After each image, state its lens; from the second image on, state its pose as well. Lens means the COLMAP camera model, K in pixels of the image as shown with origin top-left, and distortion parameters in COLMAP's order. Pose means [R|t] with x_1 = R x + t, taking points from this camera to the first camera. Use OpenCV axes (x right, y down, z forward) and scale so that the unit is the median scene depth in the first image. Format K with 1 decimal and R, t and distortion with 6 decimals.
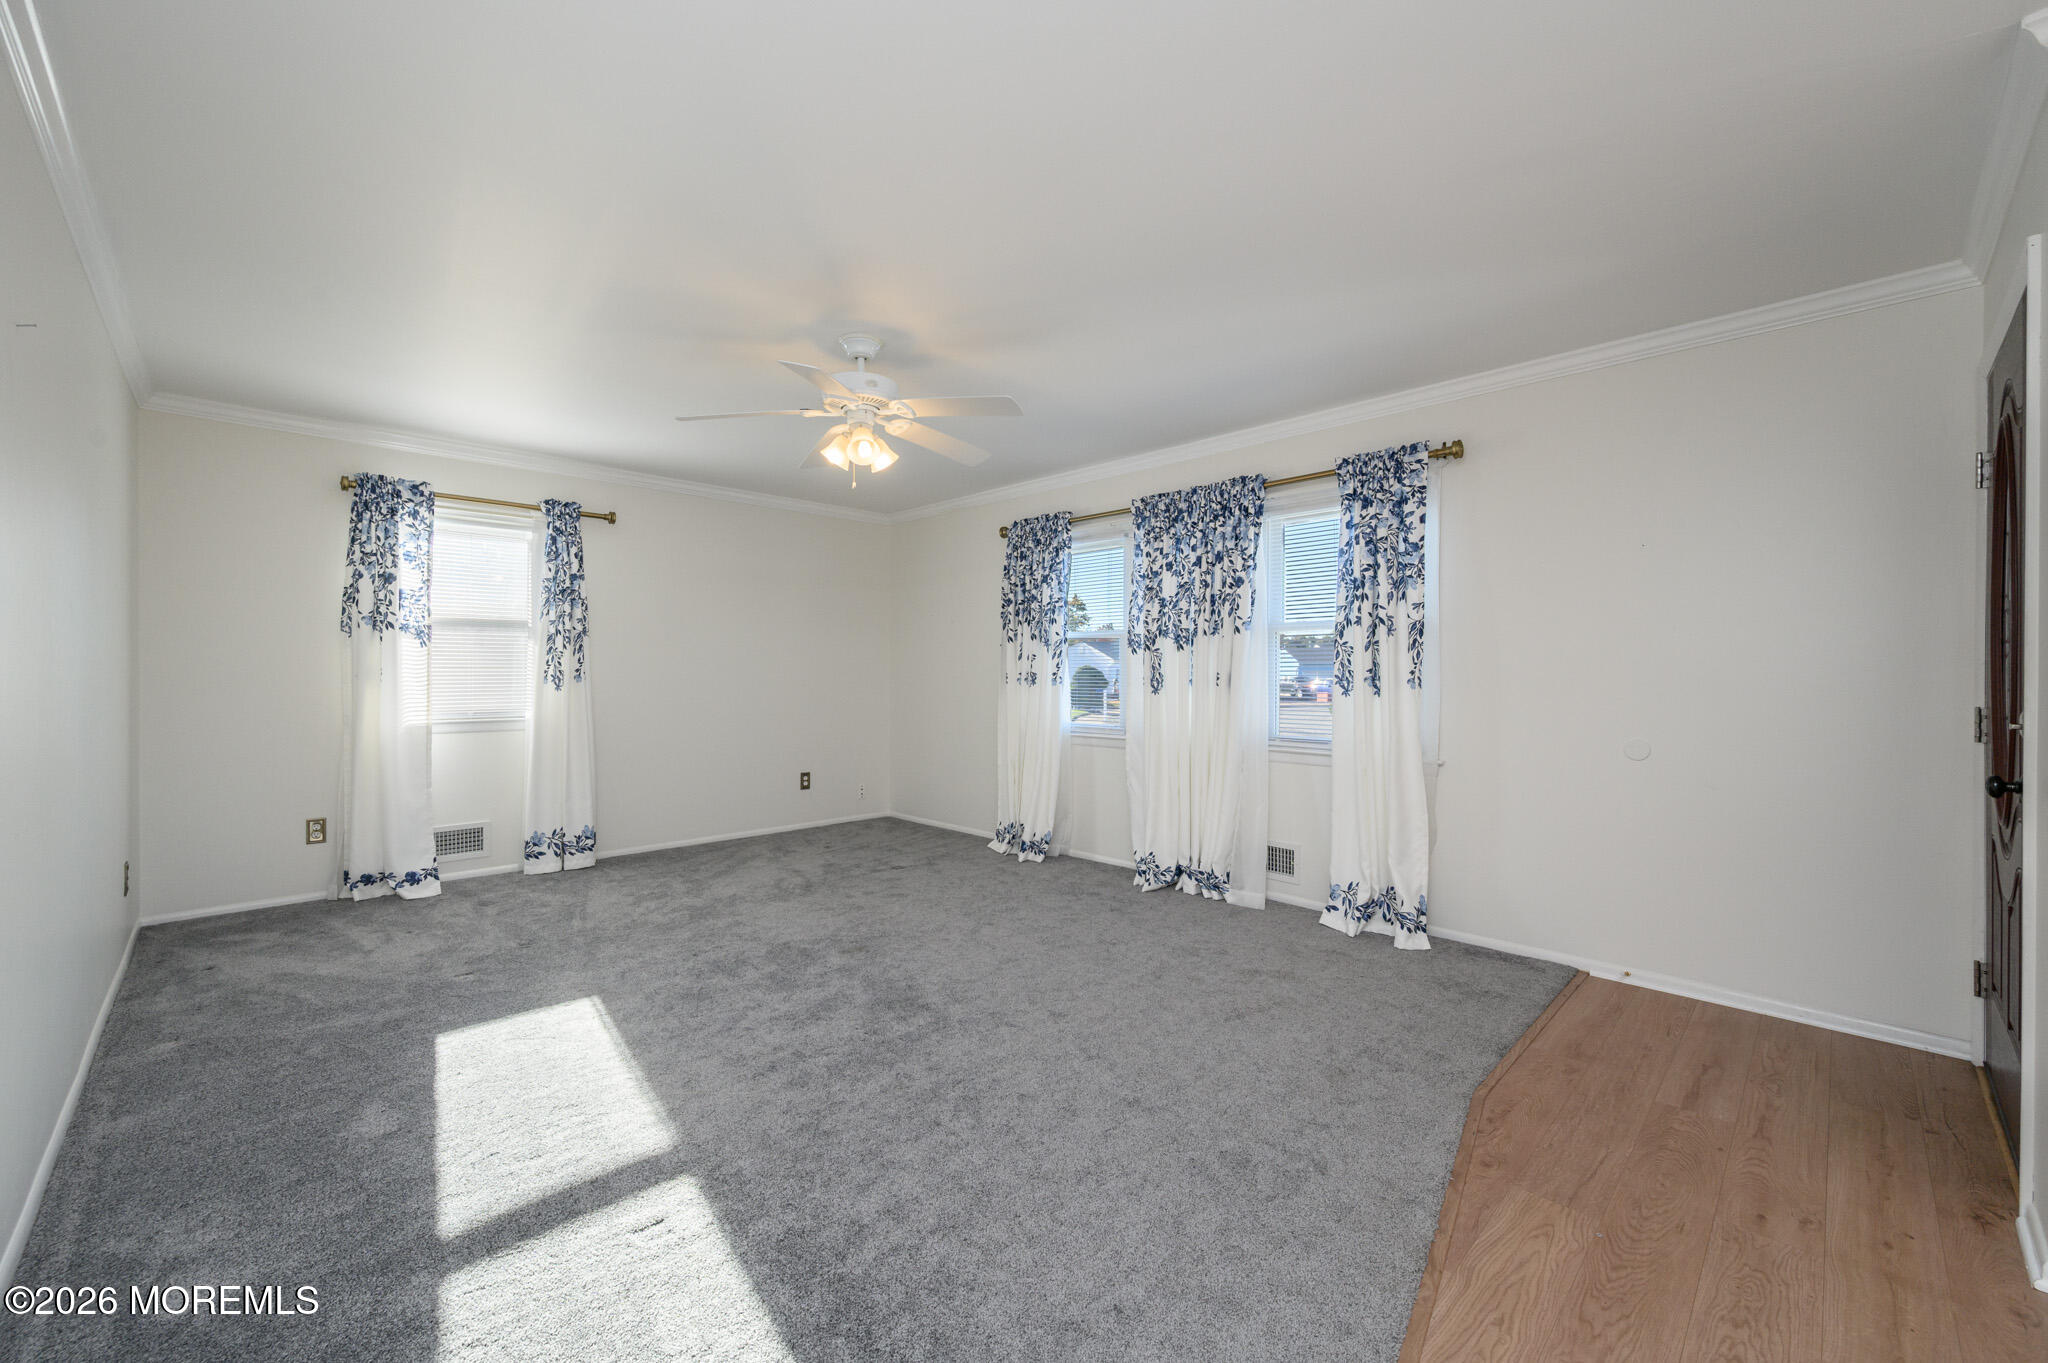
lens RADIAL K [[806.6, 0, 1024.0], [0, 806.6, 681.5], [0, 0, 1]] dist [-0.000995, 0.000122]
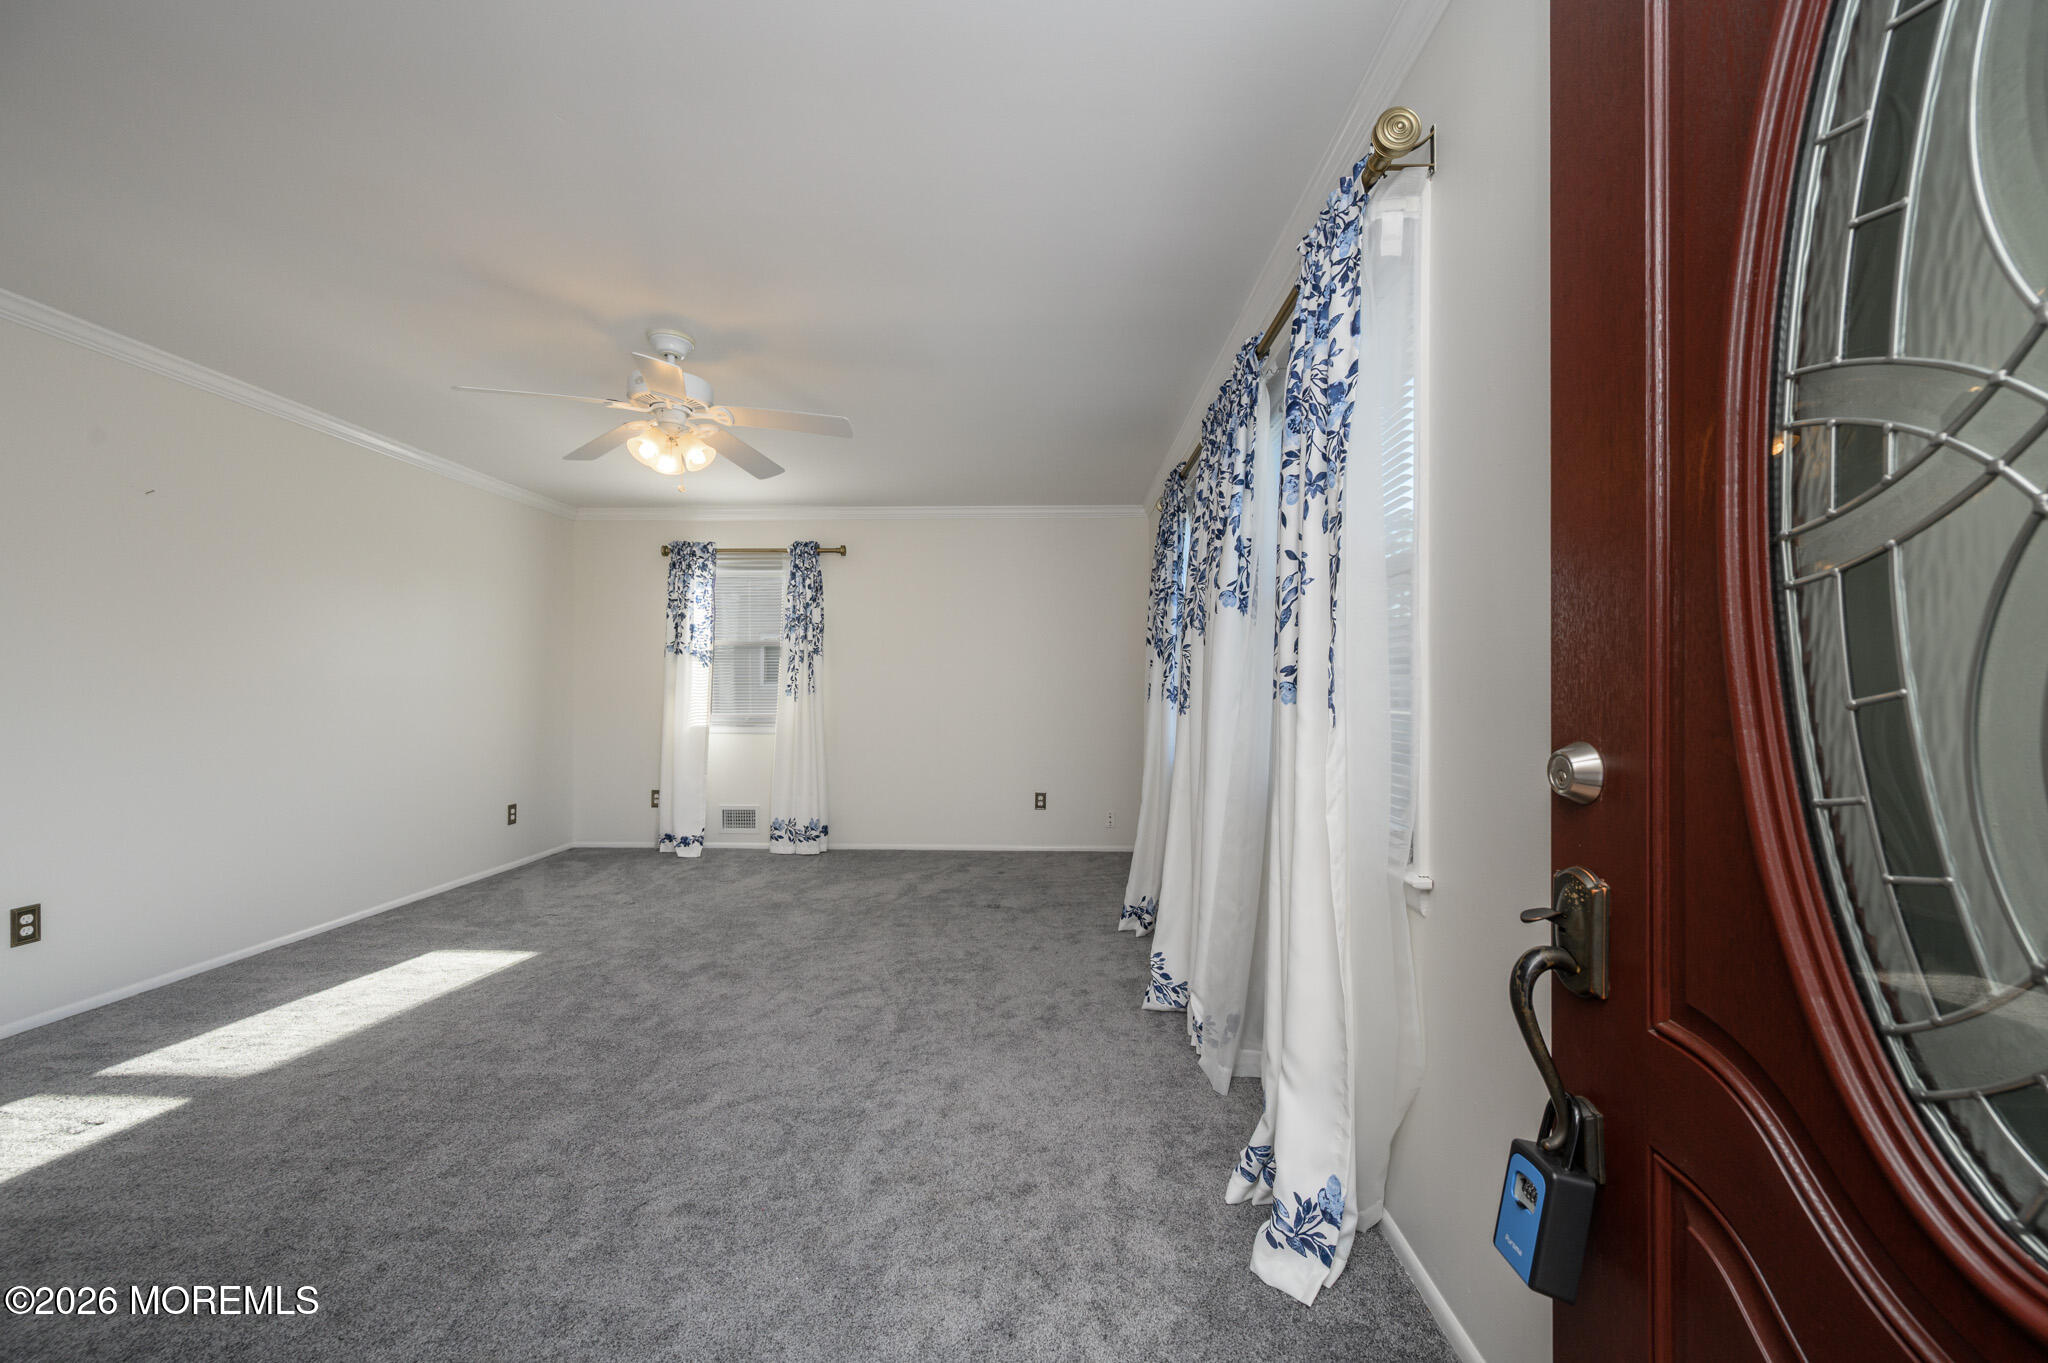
lens RADIAL K [[806.6, 0, 1024.0], [0, 806.6, 681.5], [0, 0, 1]] dist [-0.000995, 0.000122]
pose [[0.690950, -0.009821, -0.722835, 0.531263], [-0.008650, 0.999724, -0.021852, 0.005103], [0.722850, 0.021351, 0.690675, 0.436093]]
